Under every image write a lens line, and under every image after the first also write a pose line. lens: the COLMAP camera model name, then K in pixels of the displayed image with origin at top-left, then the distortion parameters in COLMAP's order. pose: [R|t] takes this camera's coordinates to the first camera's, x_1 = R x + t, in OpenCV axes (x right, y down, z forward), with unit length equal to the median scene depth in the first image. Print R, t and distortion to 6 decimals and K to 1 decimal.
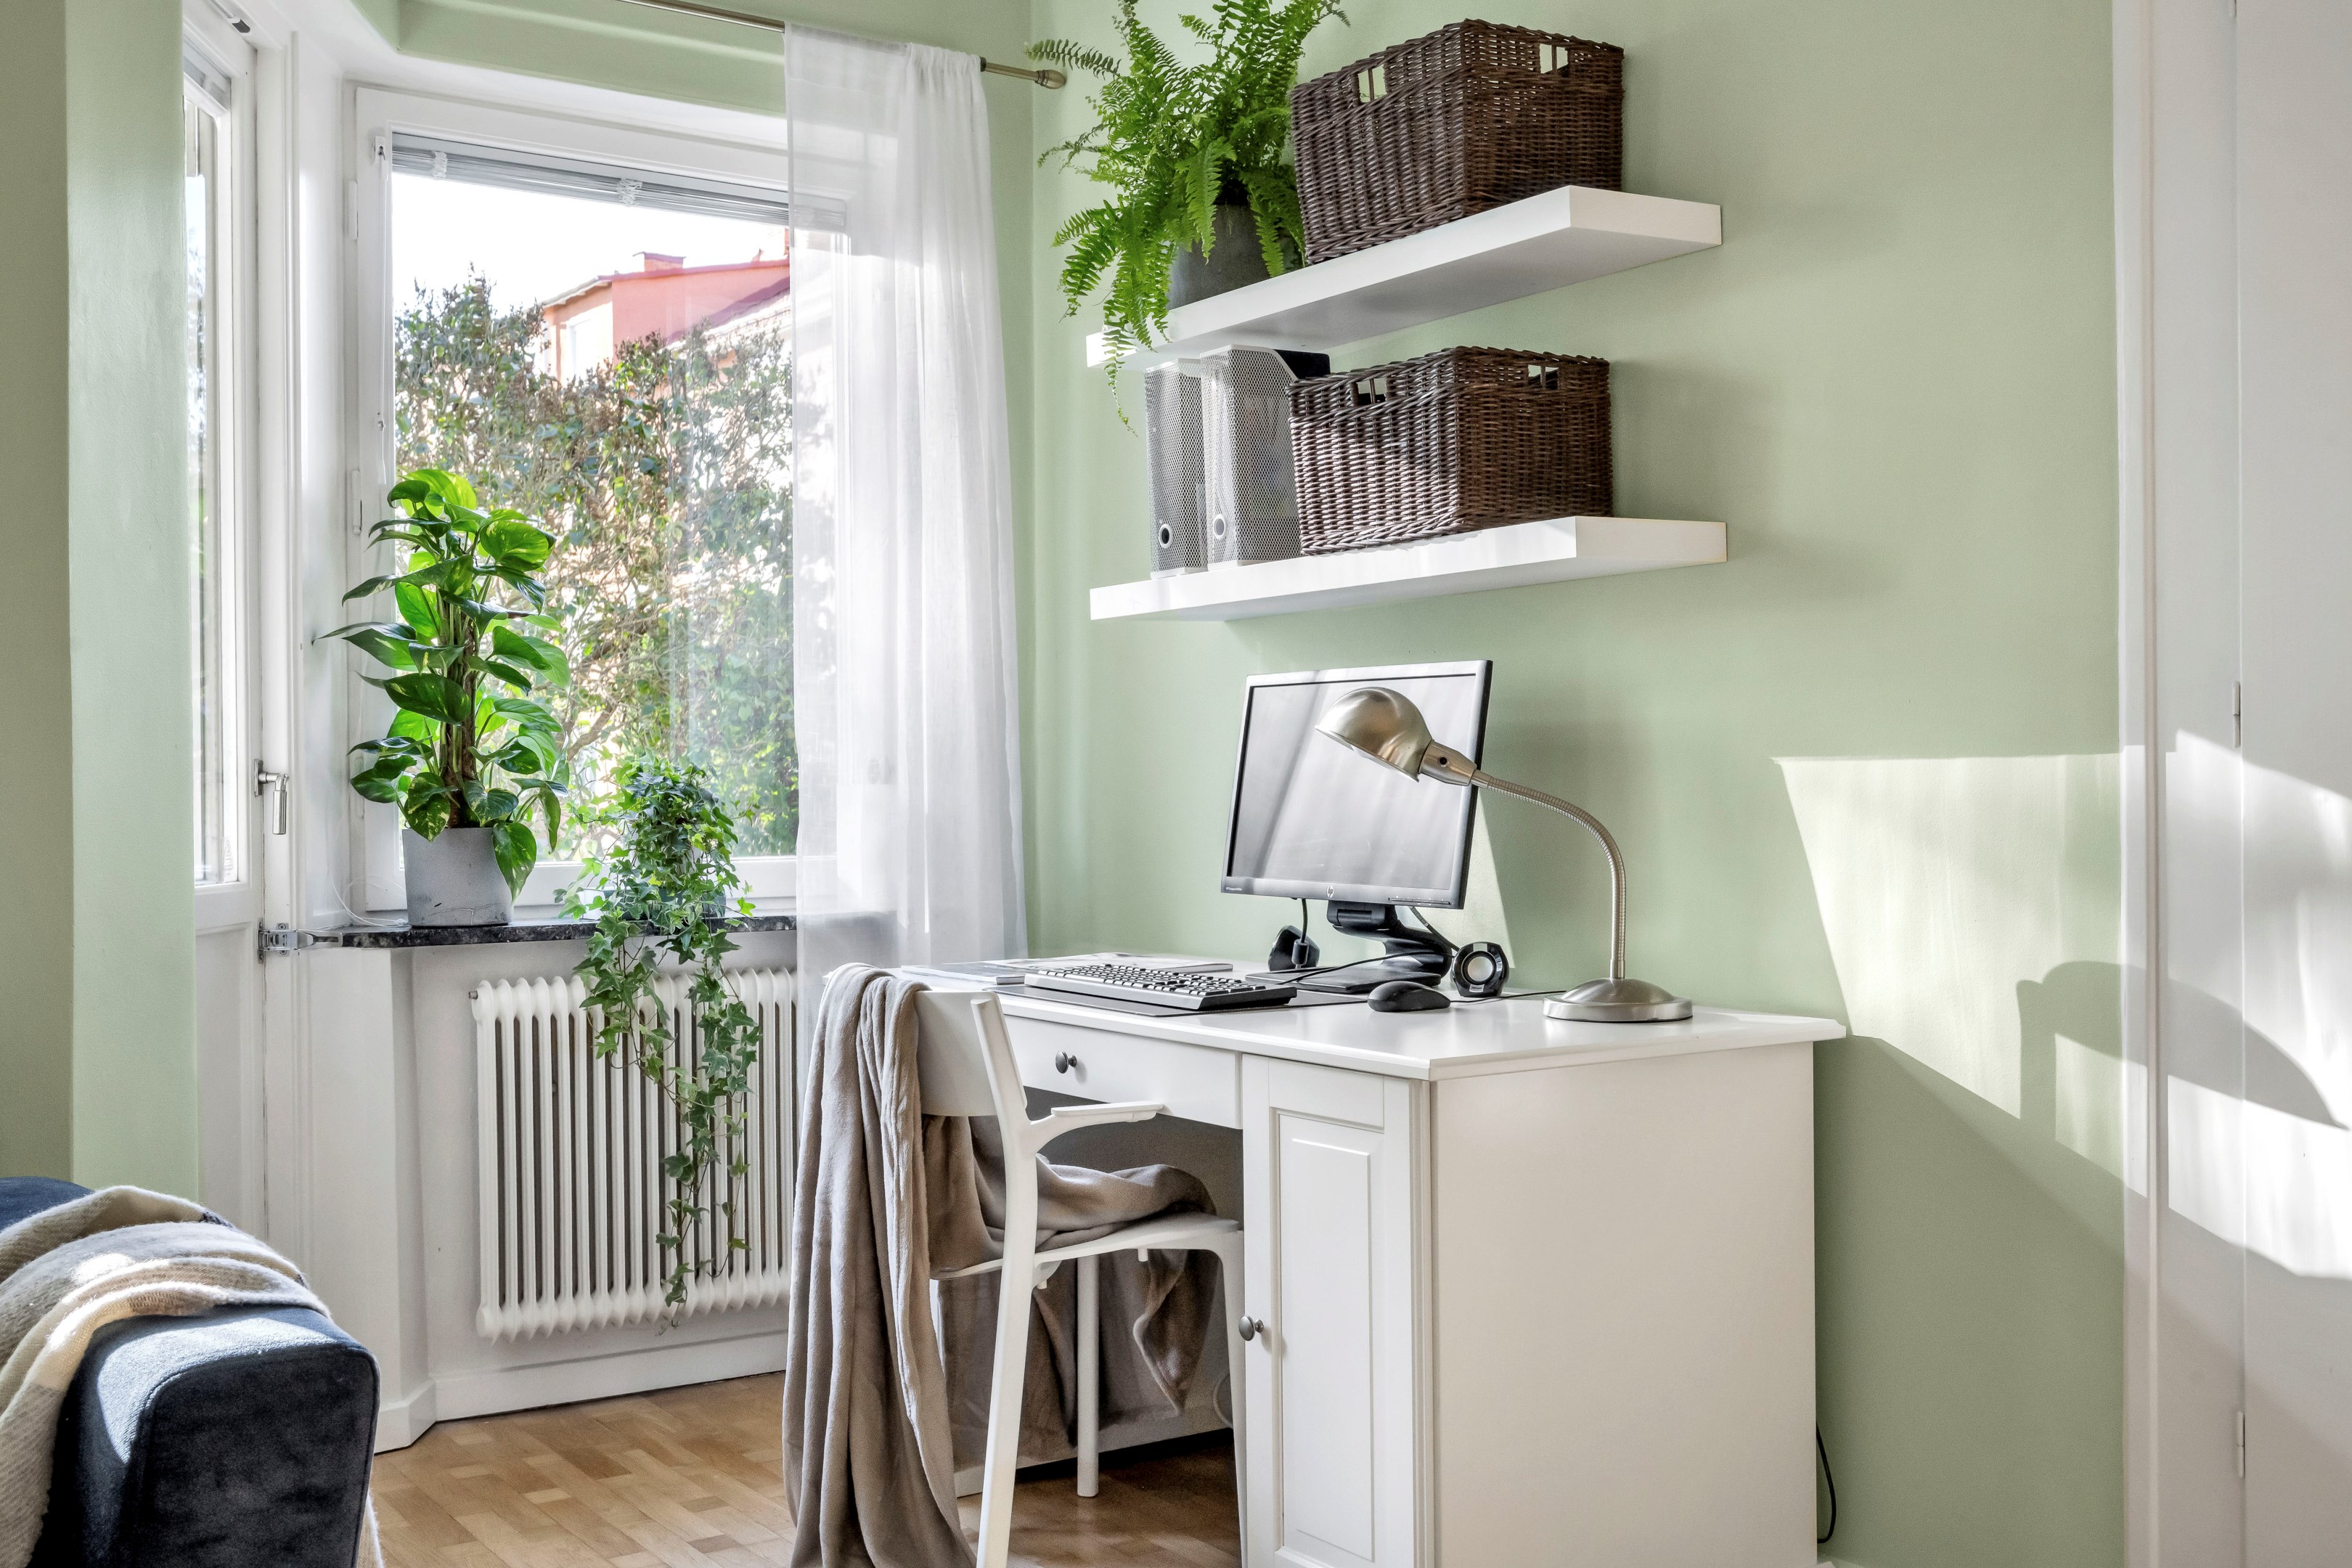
lens RADIAL K [[2341.7, 0, 1176.0], [0, 2341.7, 784.0], [0, 0, 1]] dist [0.005981, 0.013367]
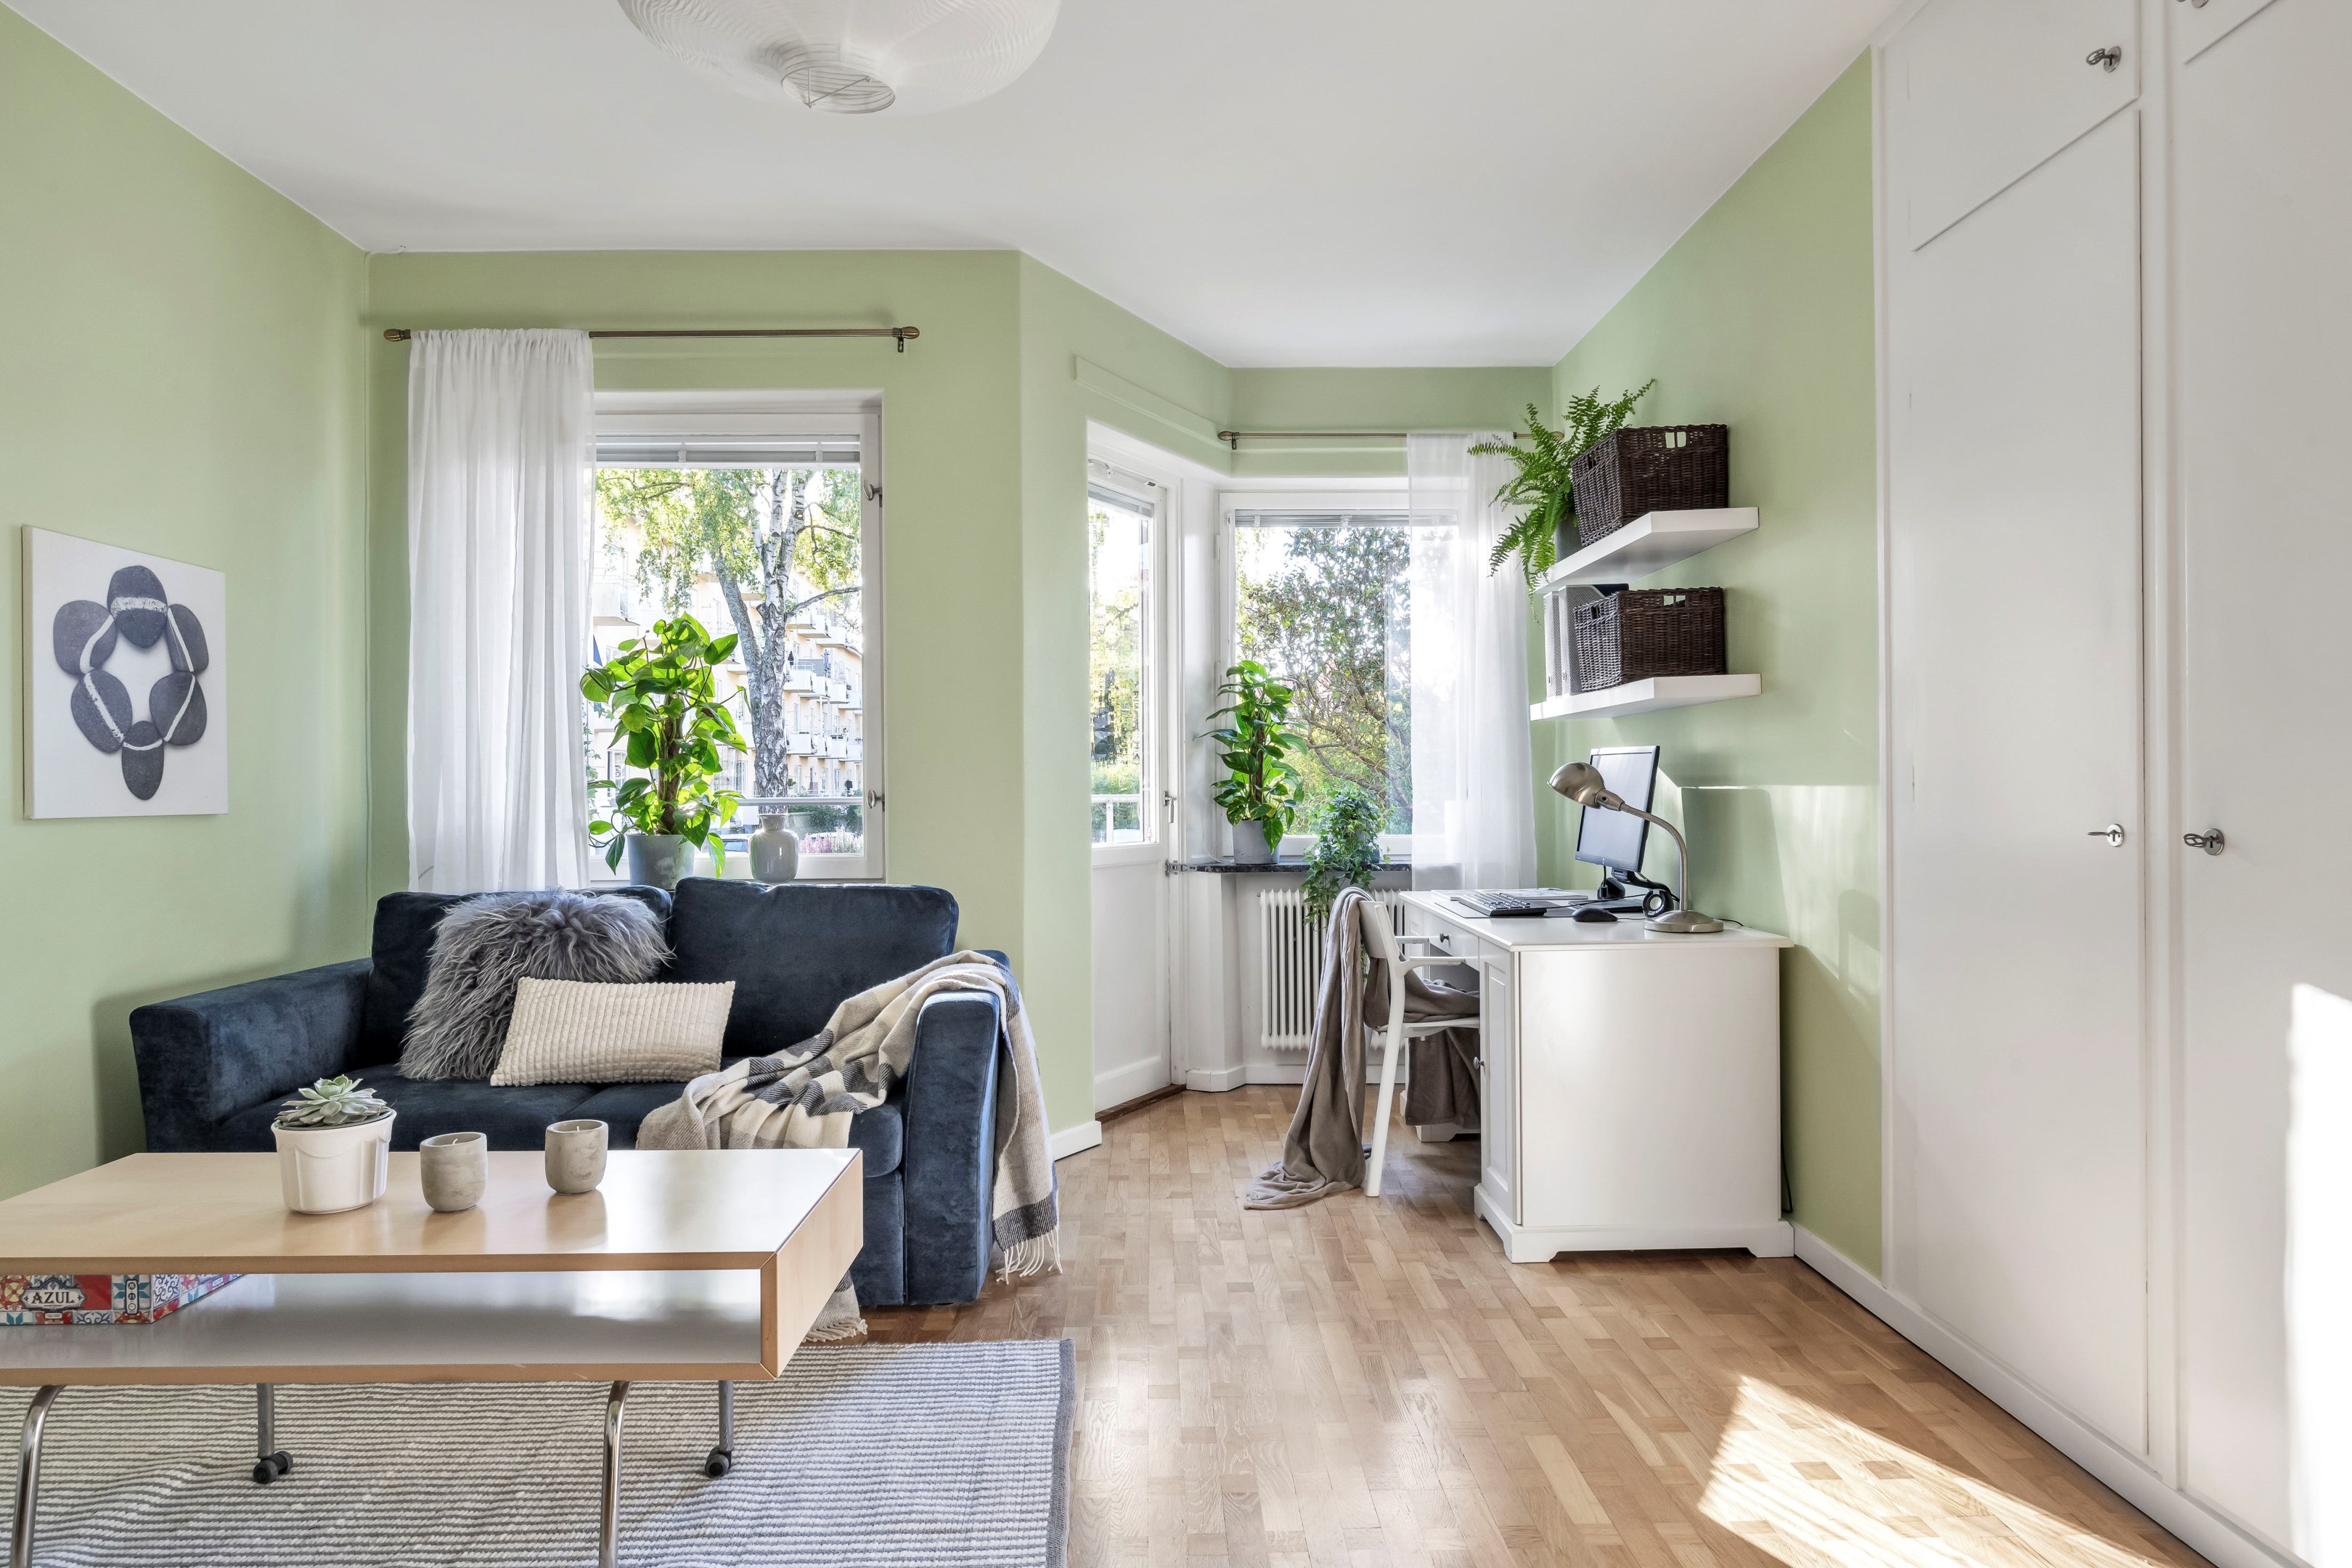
lens RADIAL K [[1444.7, 0, 1176.0], [0, 1444.7, 784.0], [0, 0, 1]] dist [0.004436, 0.000996]
pose [[0.837932, -0.000077, -0.545774, 0.396536], [0.004733, 0.999963, 0.007125, -0.027092], [0.545754, -0.008554, 0.837902, -0.203444]]
